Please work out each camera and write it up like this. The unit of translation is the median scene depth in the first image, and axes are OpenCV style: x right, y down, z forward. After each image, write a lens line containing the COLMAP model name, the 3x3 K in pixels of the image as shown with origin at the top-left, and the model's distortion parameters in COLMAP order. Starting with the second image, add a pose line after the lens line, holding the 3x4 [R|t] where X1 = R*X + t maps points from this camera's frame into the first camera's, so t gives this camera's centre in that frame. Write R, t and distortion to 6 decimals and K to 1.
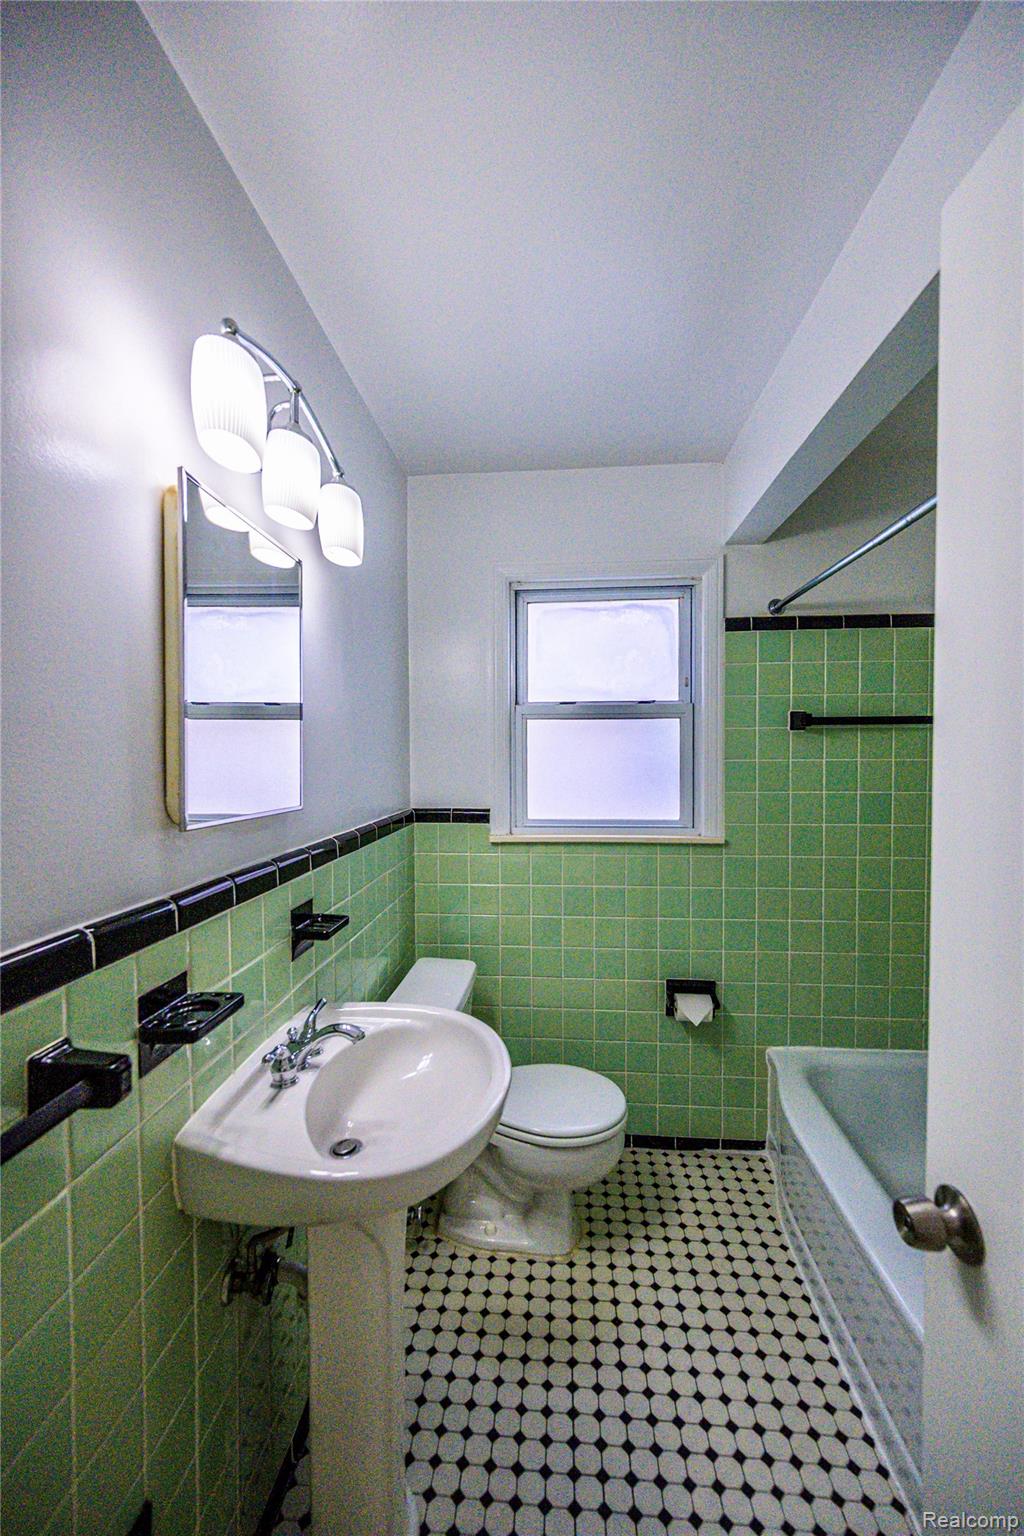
lens RADIAL K [[608.1, 0, 493.0], [0, 608.1, 768.1], [0, 0, 1]] dist [0.000723, -0.000158]
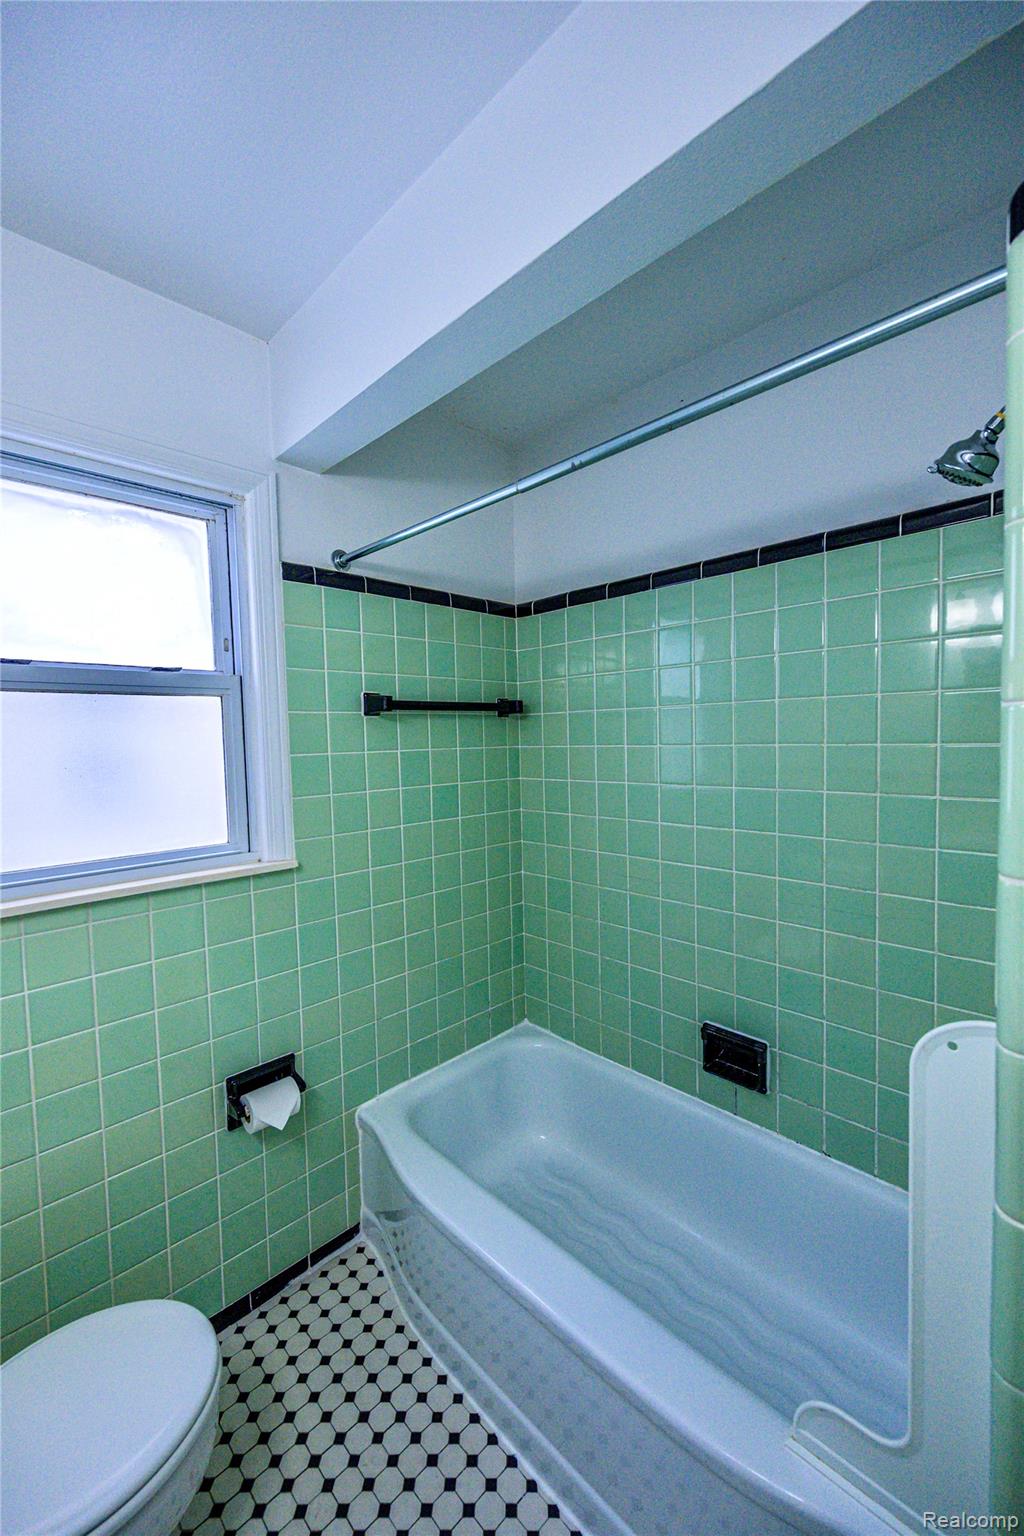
lens RADIAL K [[608.1, 0, 493.0], [0, 608.1, 768.1], [0, 0, 1]] dist [0.000723, -0.000158]
pose [[0.628920, -0.051097, 0.775789, -0.039419], [0.039464, 0.998650, 0.033783, -0.012612], [-0.776468, 0.009369, 0.630087, 0.346267]]
